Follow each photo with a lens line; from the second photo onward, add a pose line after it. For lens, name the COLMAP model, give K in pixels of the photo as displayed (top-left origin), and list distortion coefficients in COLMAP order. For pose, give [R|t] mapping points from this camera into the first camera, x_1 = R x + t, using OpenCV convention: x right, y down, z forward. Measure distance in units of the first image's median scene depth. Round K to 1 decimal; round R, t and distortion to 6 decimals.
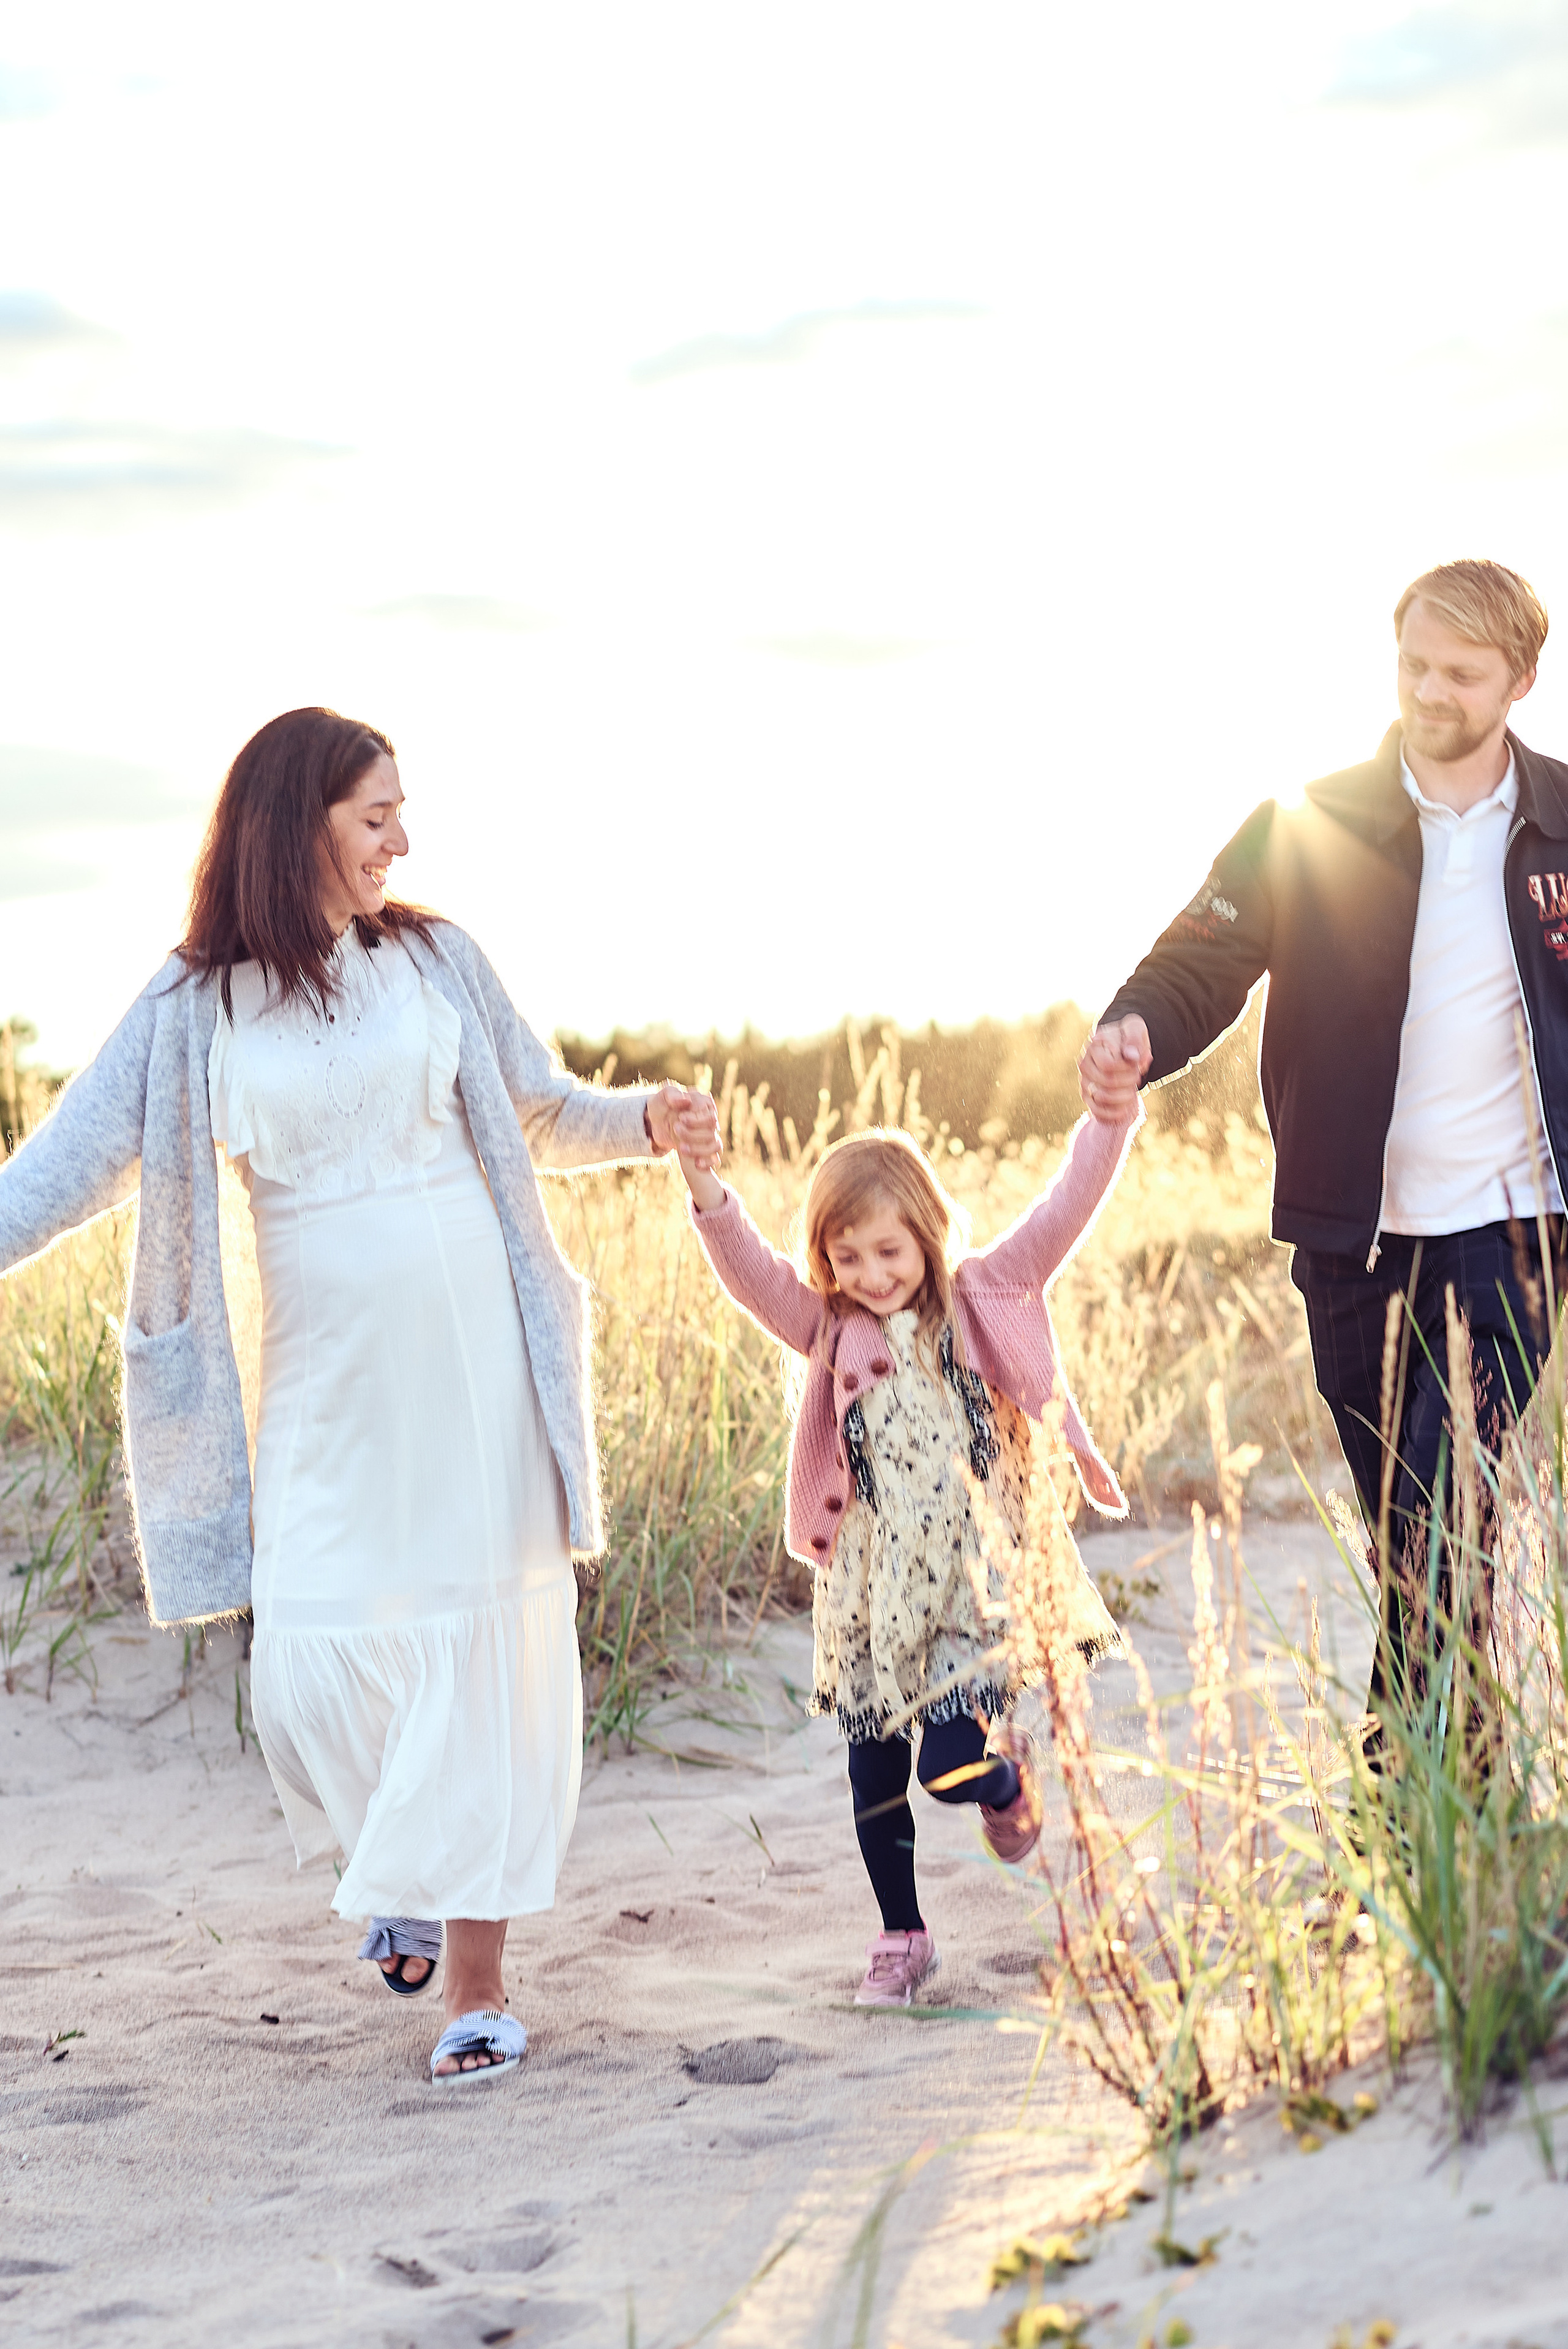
lens RADIAL K [[5654.8, 0, 784.0], [0, 5654.8, 1174.5], [0, 0, 1]] dist [-0.039675, -0.111613]
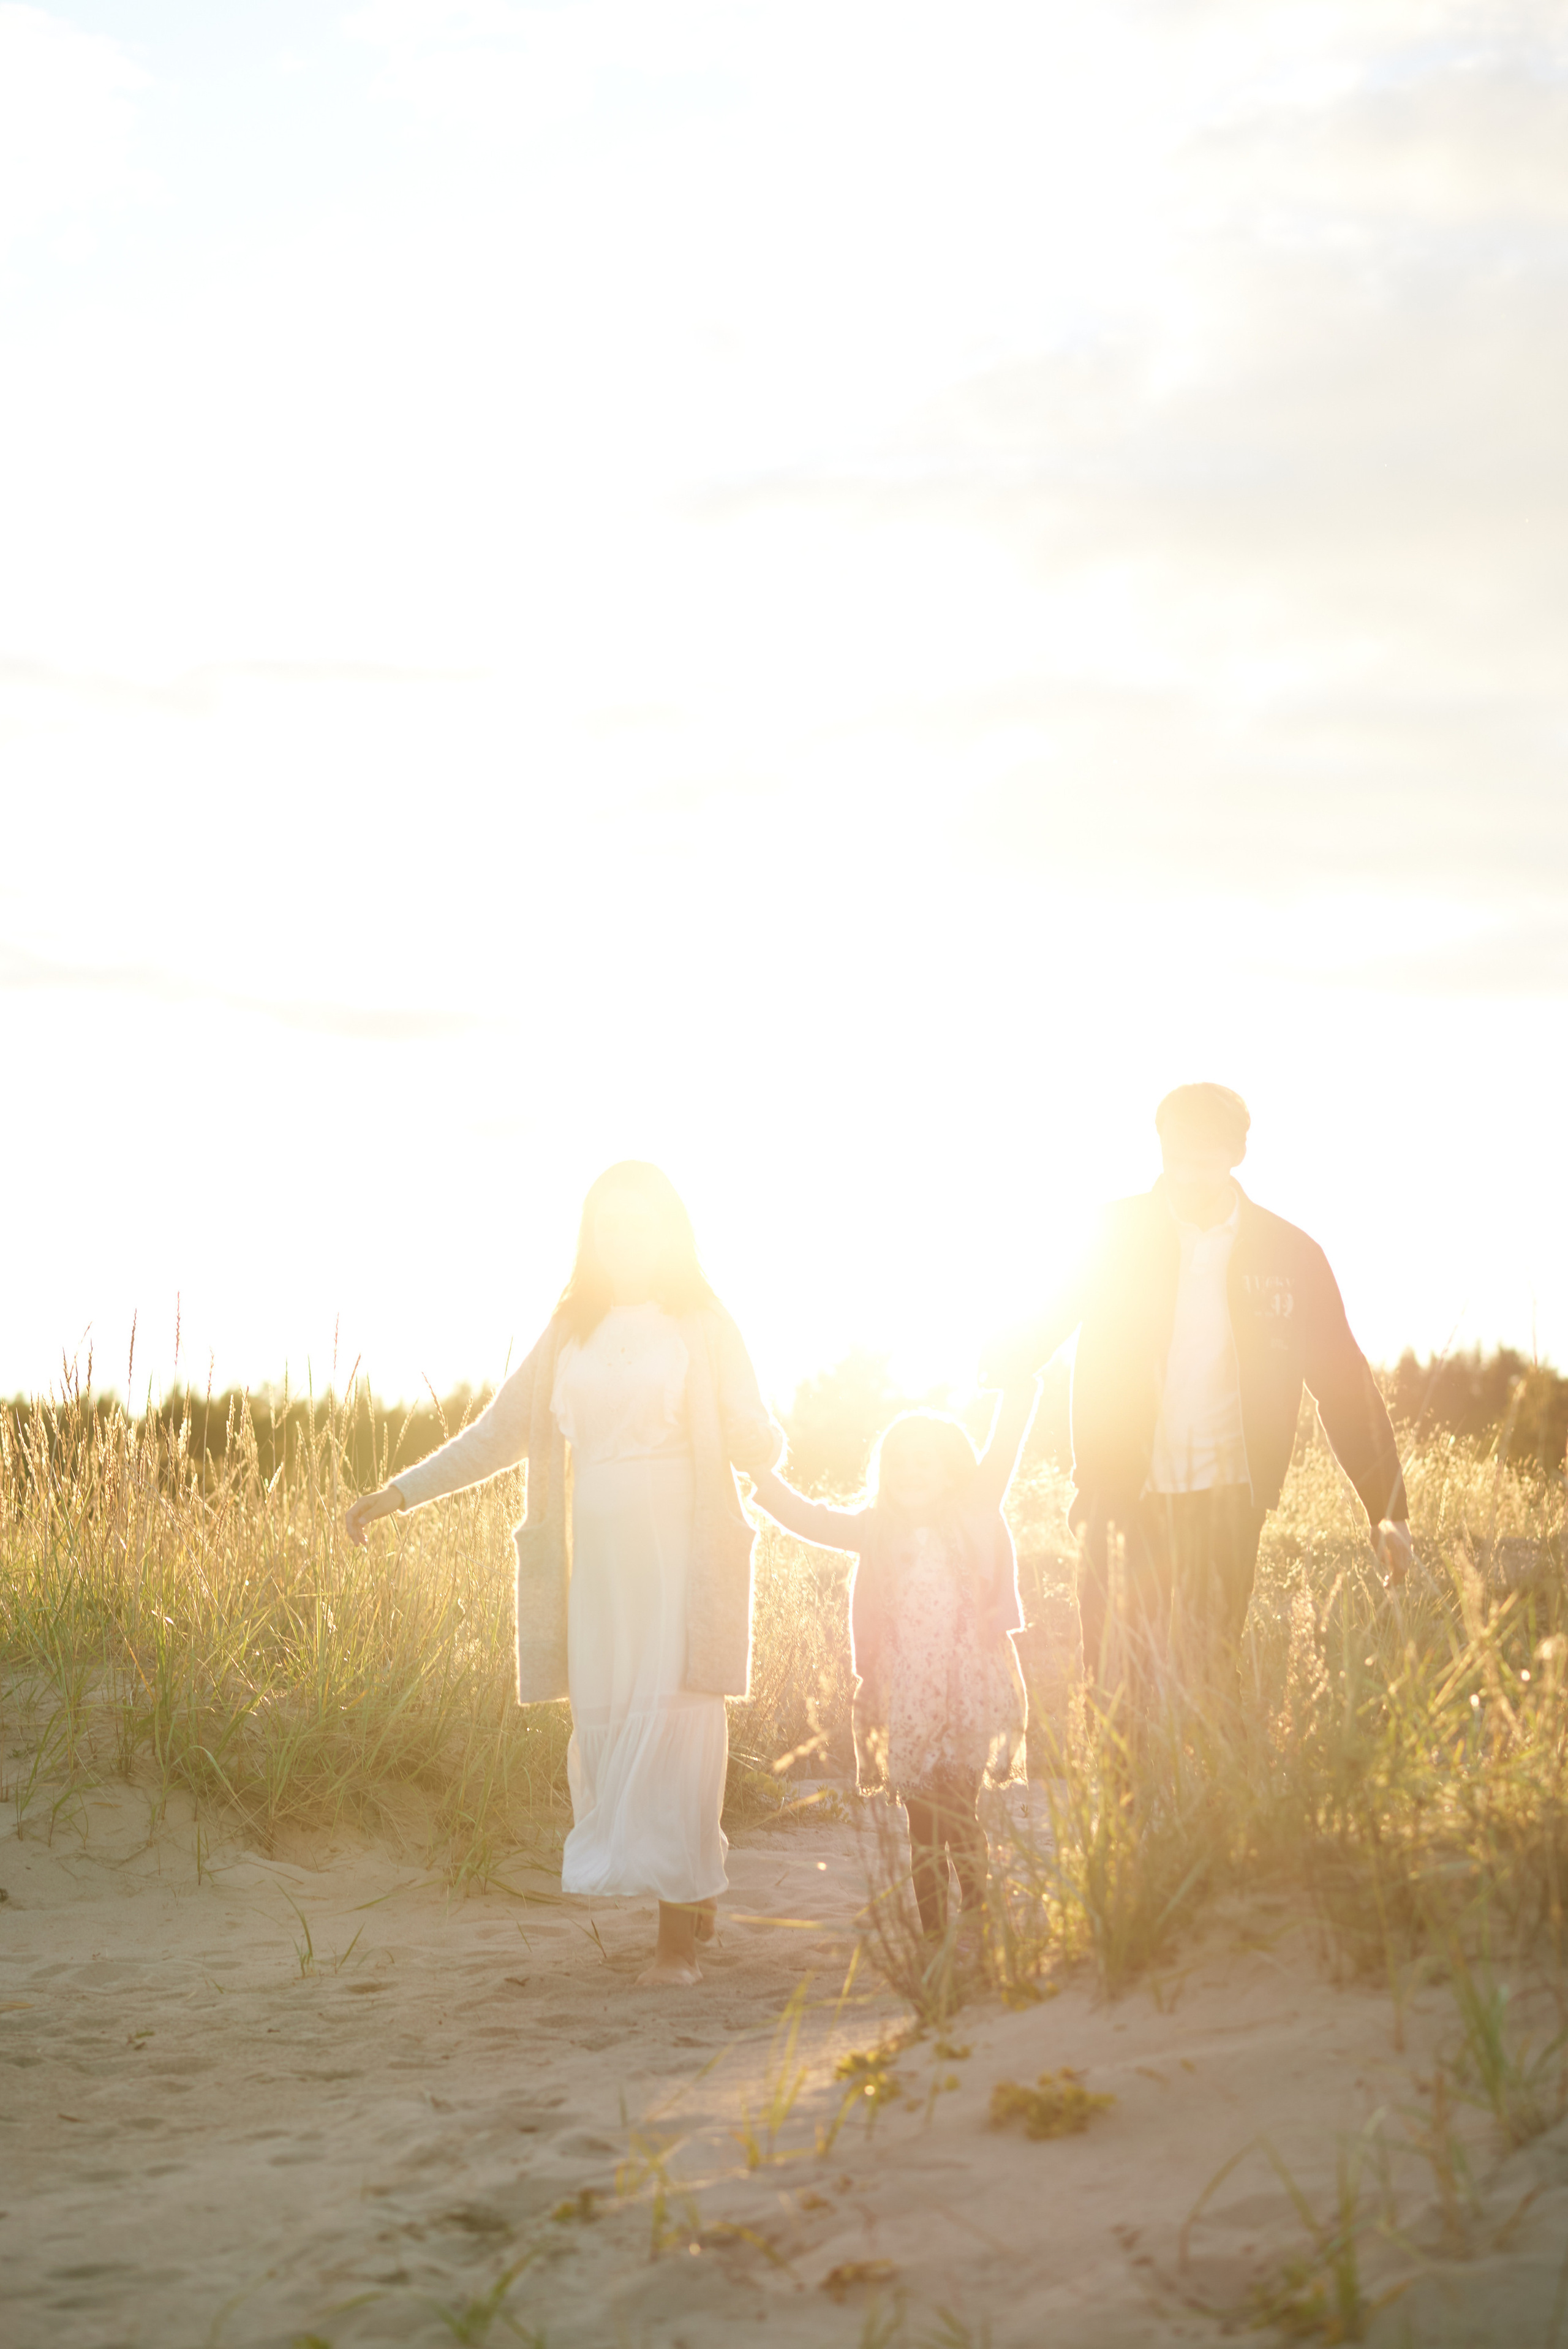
lens RADIAL K [[5654.8, 0, 784.0], [0, 5654.8, 1174.5], [0, 0, 1]] dist [-0.039675, -0.111613]
pose [[0.996830, 0.040073, 0.068731, -0.055915], [-0.035351, 0.997018, -0.068590, 0.019989], [-0.071275, 0.065943, 0.995275, -0.378601]]
